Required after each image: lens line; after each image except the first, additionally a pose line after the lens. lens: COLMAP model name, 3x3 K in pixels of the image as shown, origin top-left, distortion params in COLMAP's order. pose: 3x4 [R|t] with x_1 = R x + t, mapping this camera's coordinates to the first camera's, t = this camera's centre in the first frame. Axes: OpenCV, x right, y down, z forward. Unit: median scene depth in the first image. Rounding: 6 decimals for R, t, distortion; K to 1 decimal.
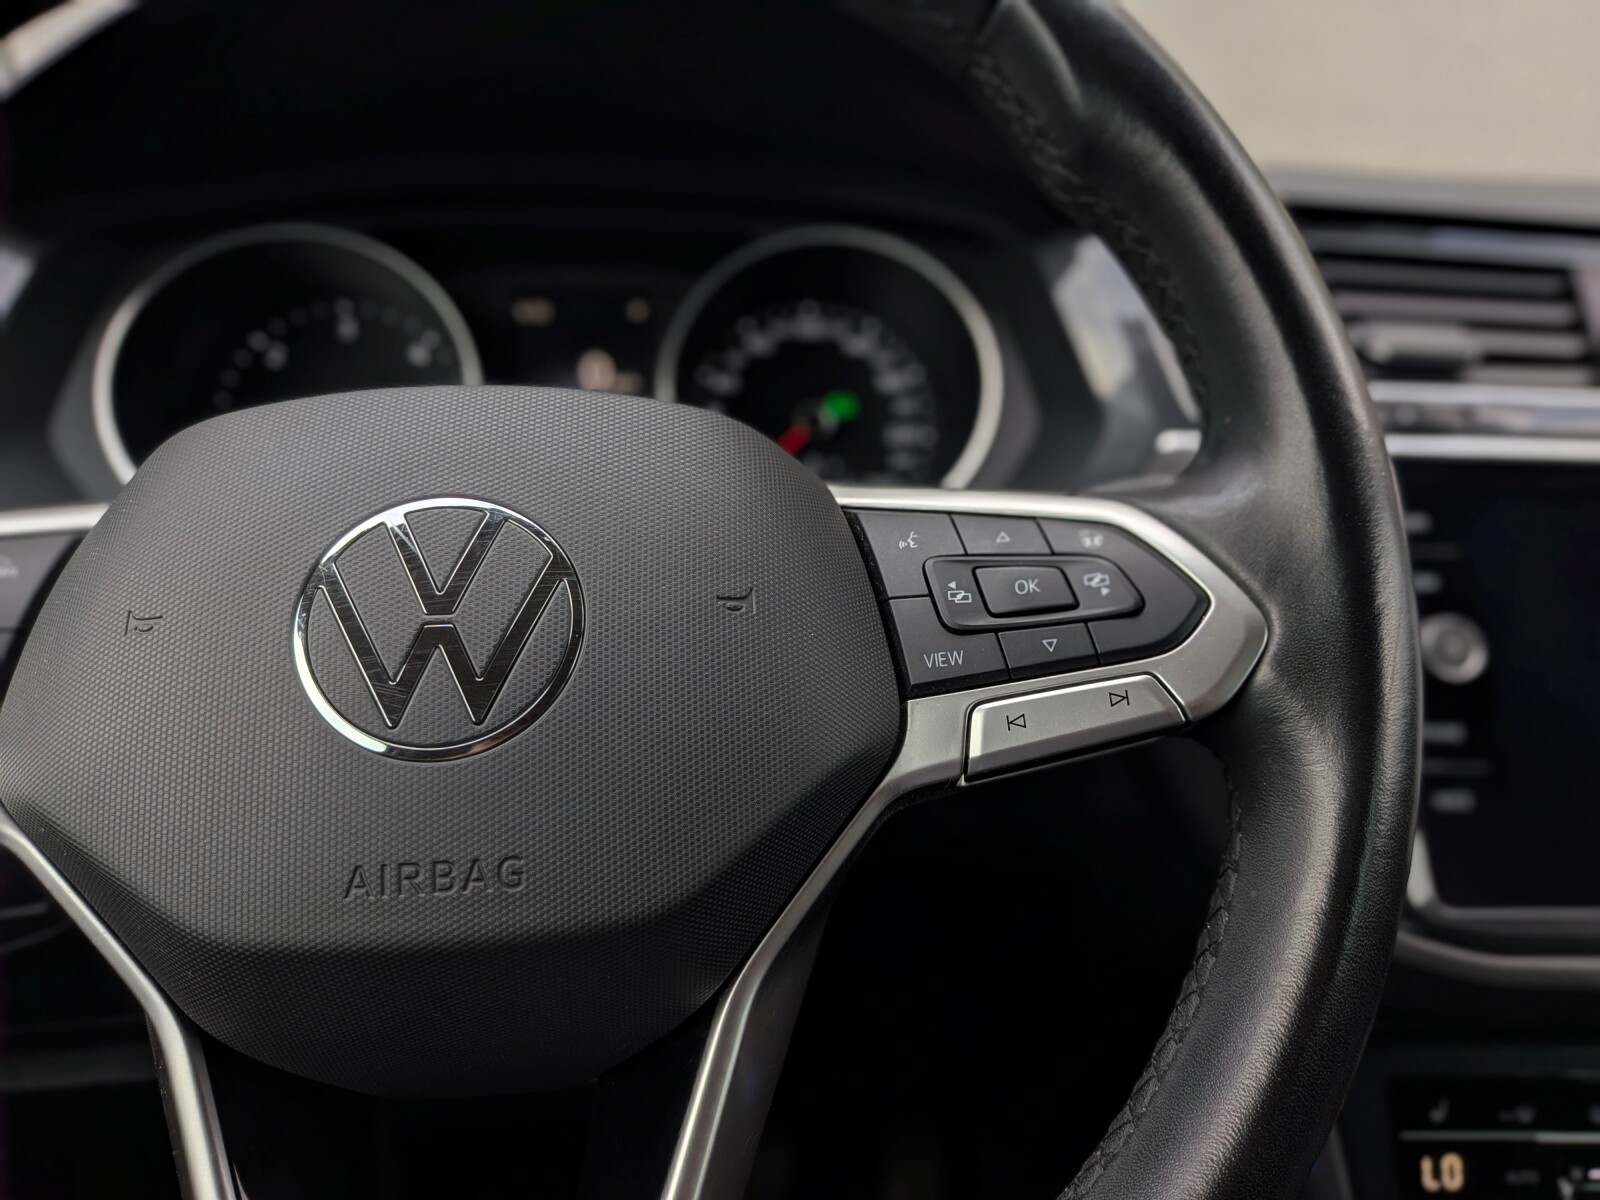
lens RADIAL K [[1176.2, 0, 803.6], [0, 1176.2, 585.6], [0, 0, 1]] dist [0.049988, -0.098851]
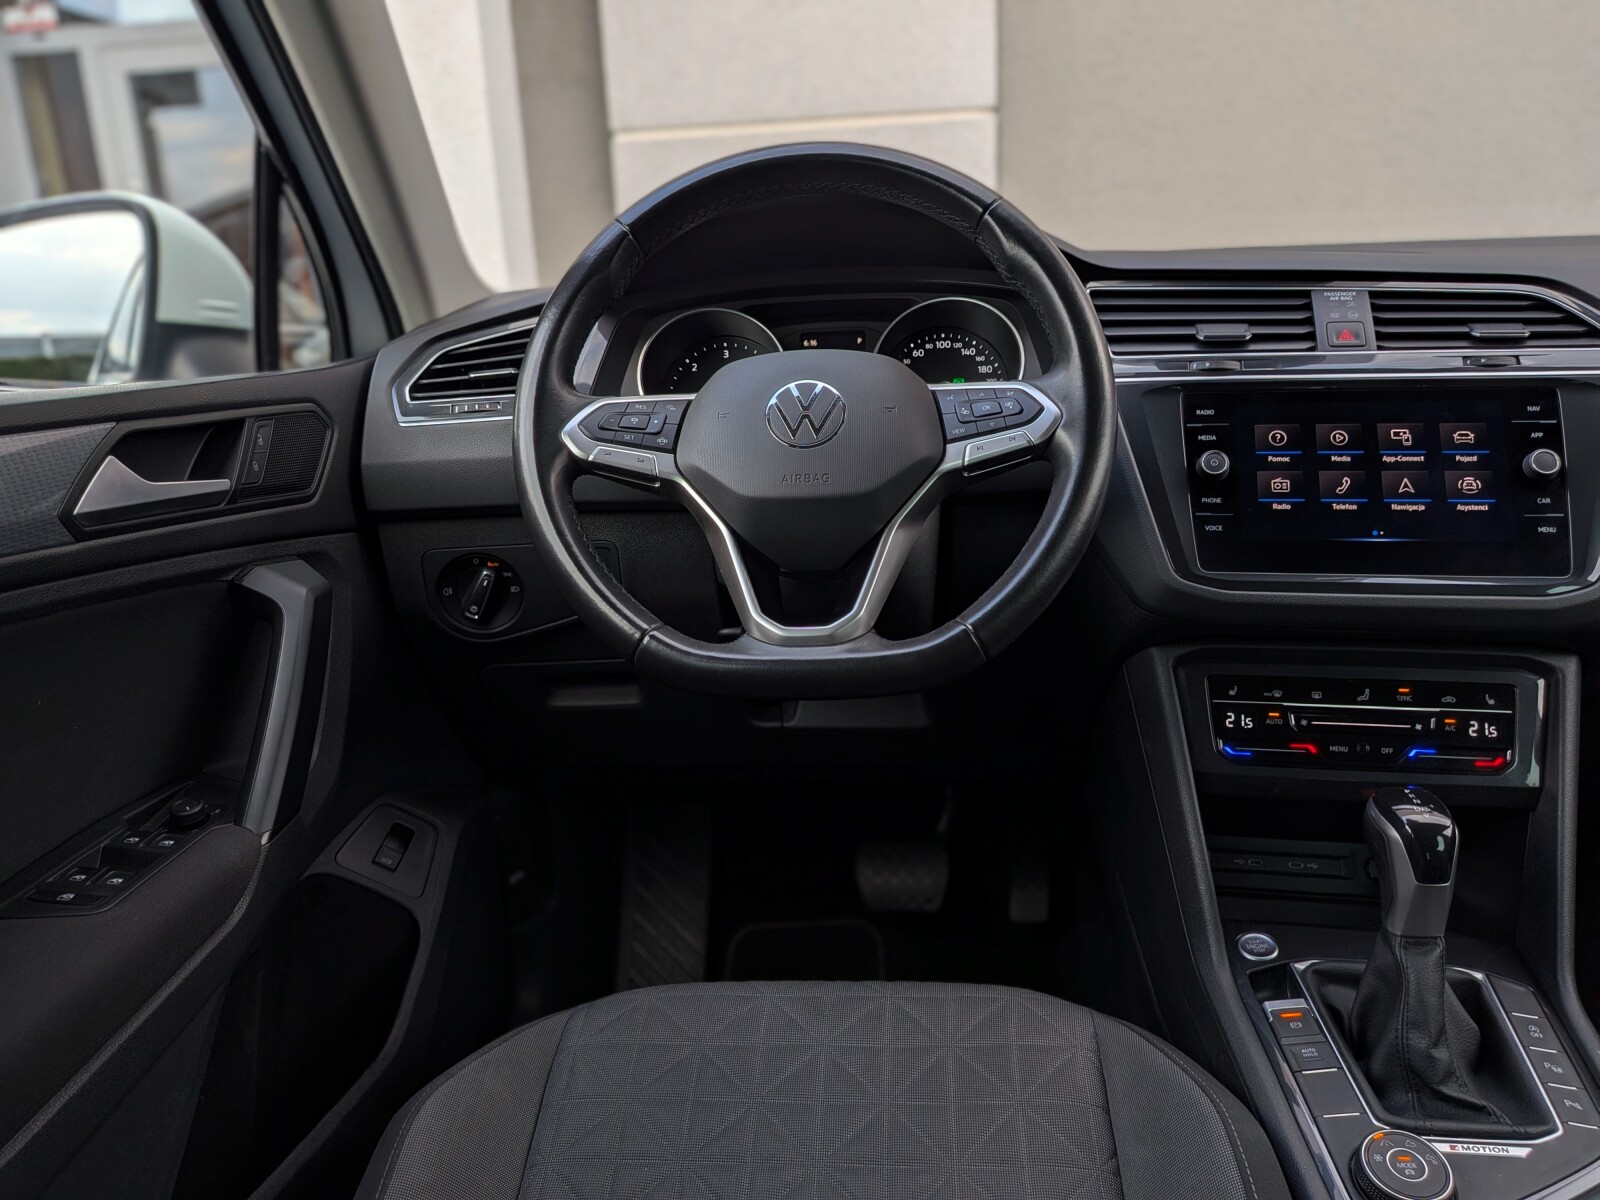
lens RADIAL K [[1176.2, 0, 795.0], [0, 1176.2, 597.2], [0, 0, 1]] dist [0.049988, -0.098851]
pose [[0.981524, 0.001159, -0.191334, 0.288401], [-0.010838, 0.998713, -0.049550, 0.655889], [0.191031, 0.050709, 0.980273, -2.096887]]
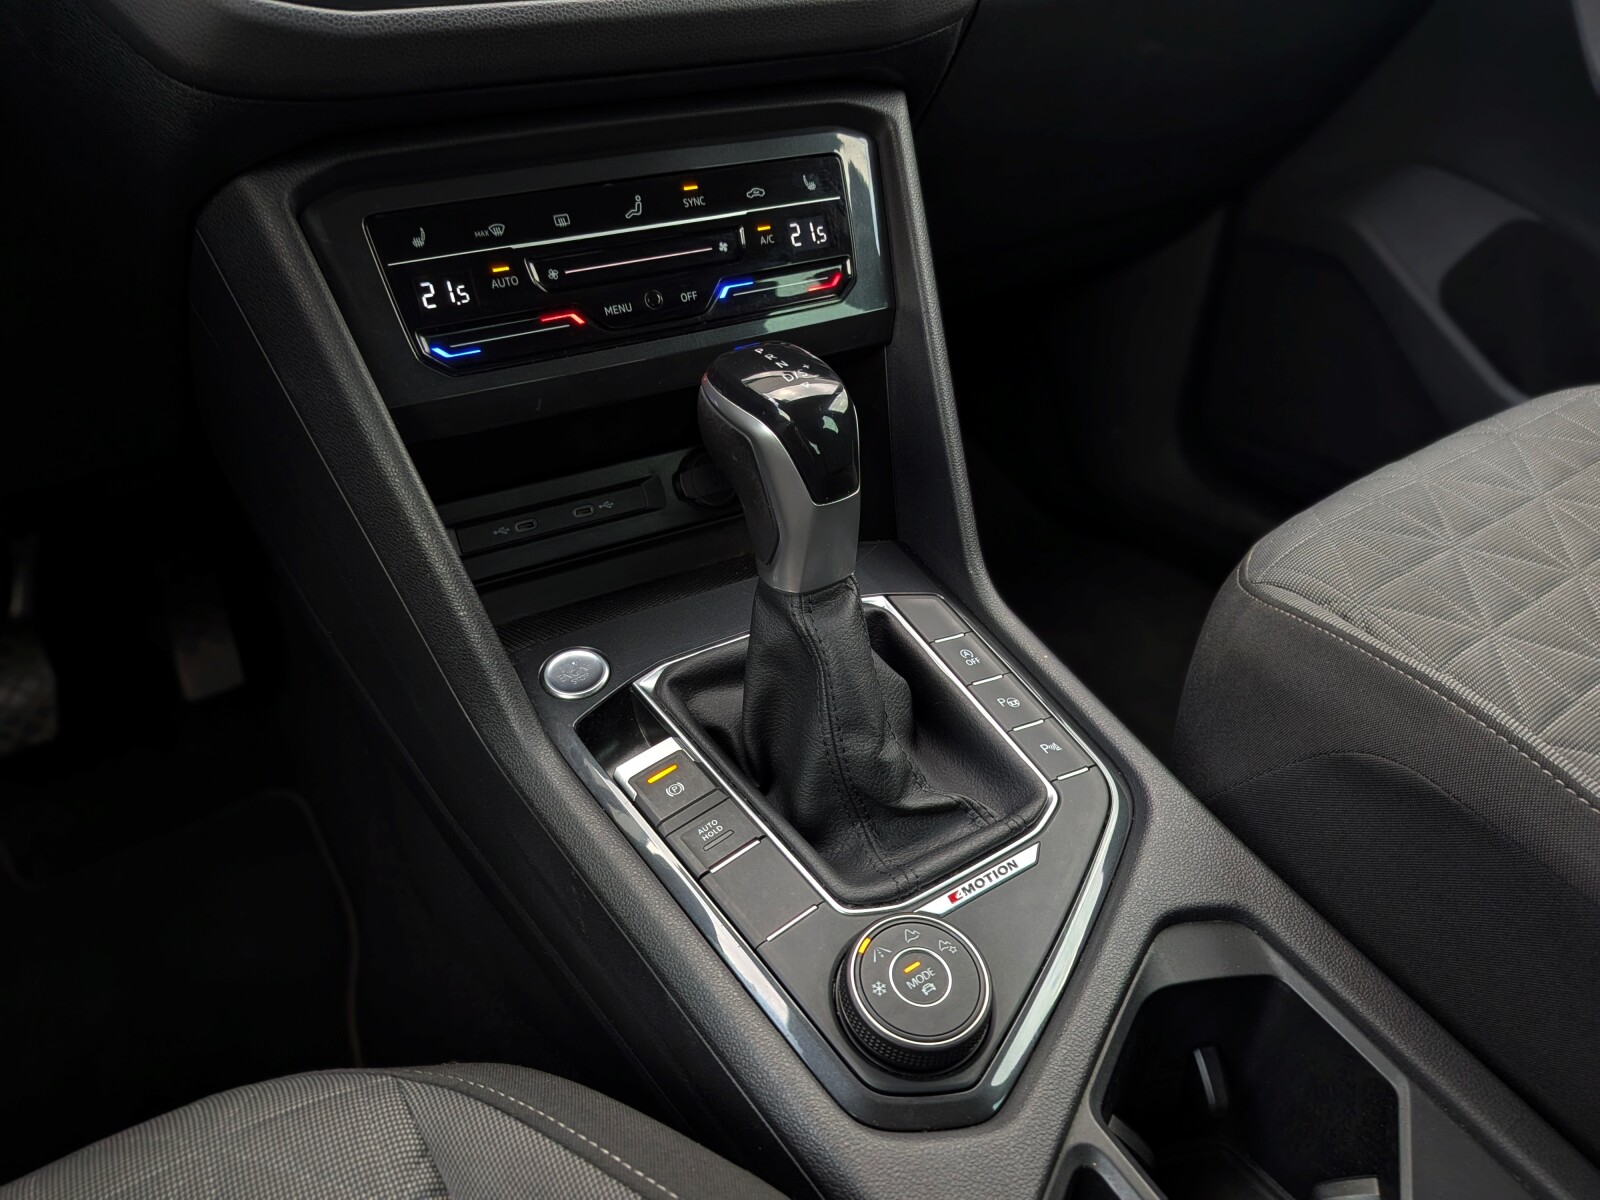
lens RADIAL K [[1176.2, 0, 821.1], [0, 1176.2, 600.0], [0, 0, 1]] dist [0.049988, -0.098851]
pose [[0.868536, -0.289666, 0.402167, 0.535716], [0.169644, 0.936166, 0.307918, 0.814104], [-0.465688, -0.199213, 0.862235, -0.364431]]
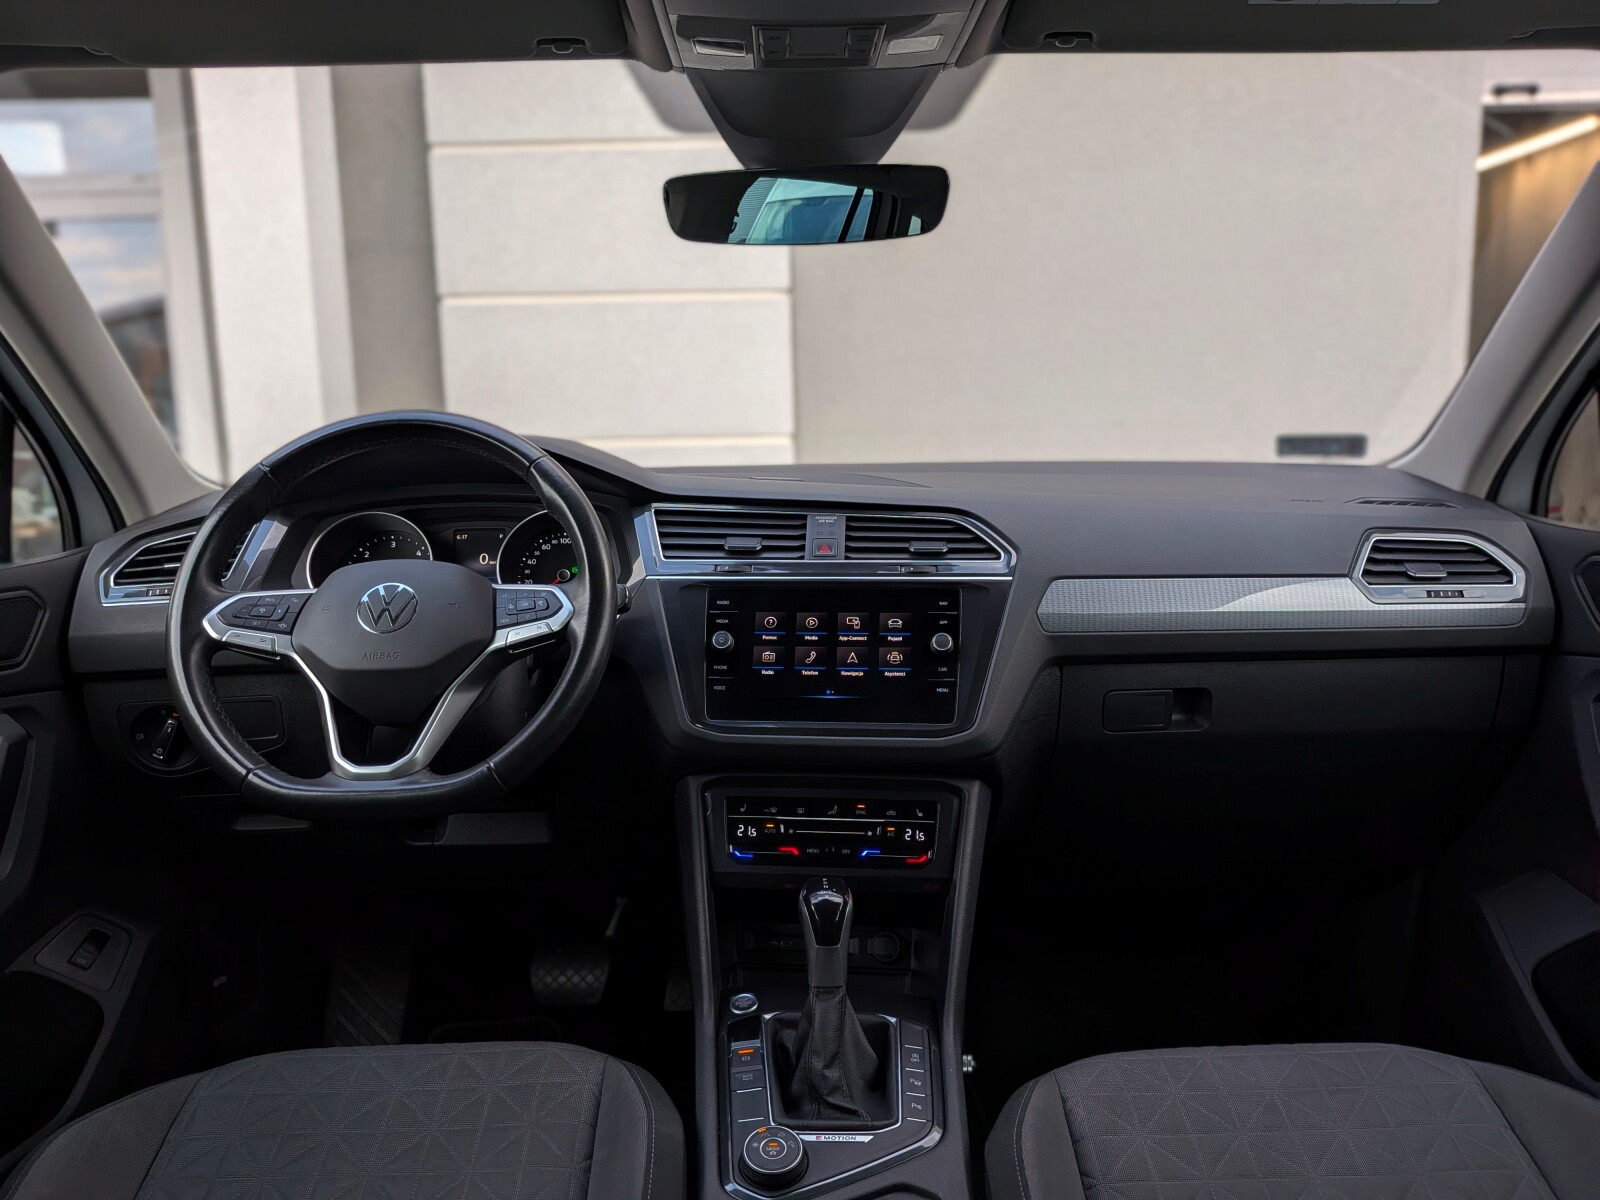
lens RADIAL K [[1176.2, 0, 814.8], [0, 1176.2, 585.6], [0, 0, 1]] dist [0.049988, -0.098851]
pose [[0.996881, -0.011647, -0.078055, 1.578897], [-0.001319, 0.986453, -0.164038, 0.638396], [0.078908, 0.163629, 0.983361, -3.159241]]
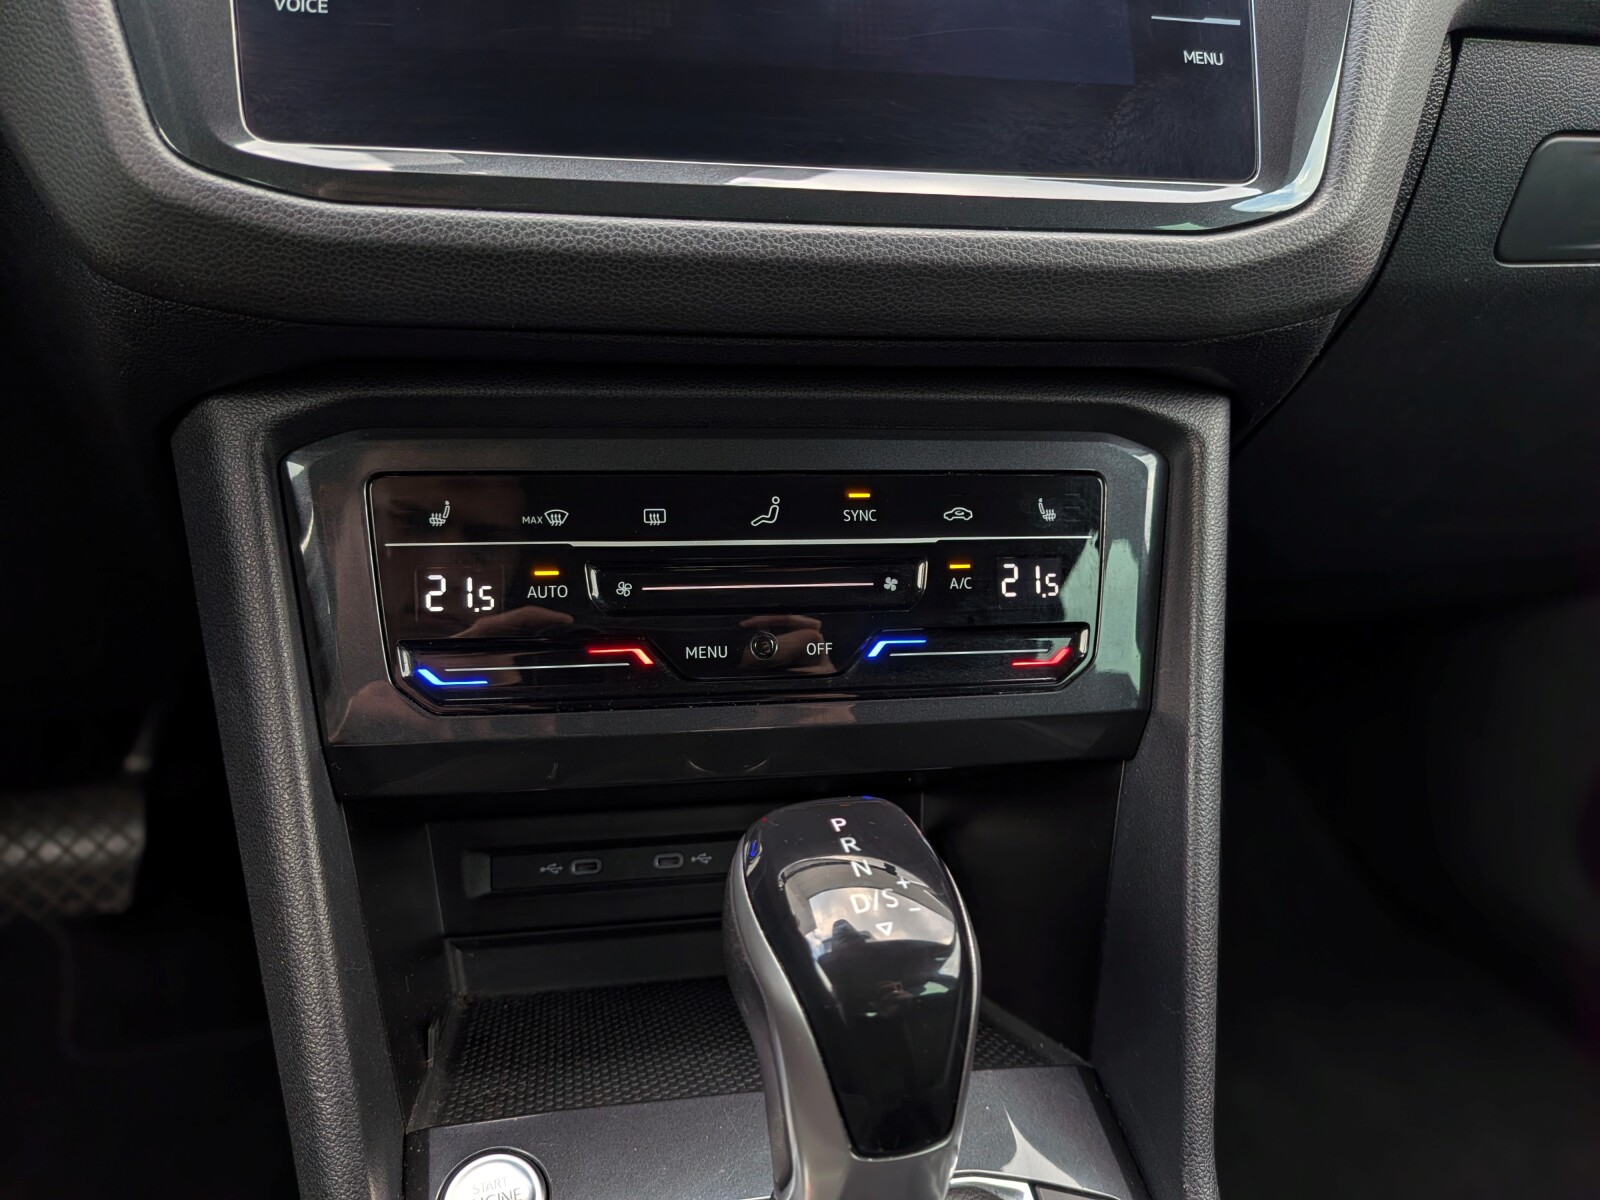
lens RADIAL K [[1176.2, 0, 801.2], [0, 1176.2, 591.2], [0, 0, 1]] dist [0.049988, -0.098851]
pose [[0.984056, -0.038026, 0.173746, 1.067646], [0.014114, 0.990493, 0.136839, 0.657758], [-0.177298, -0.132205, 0.975237, 0.314283]]
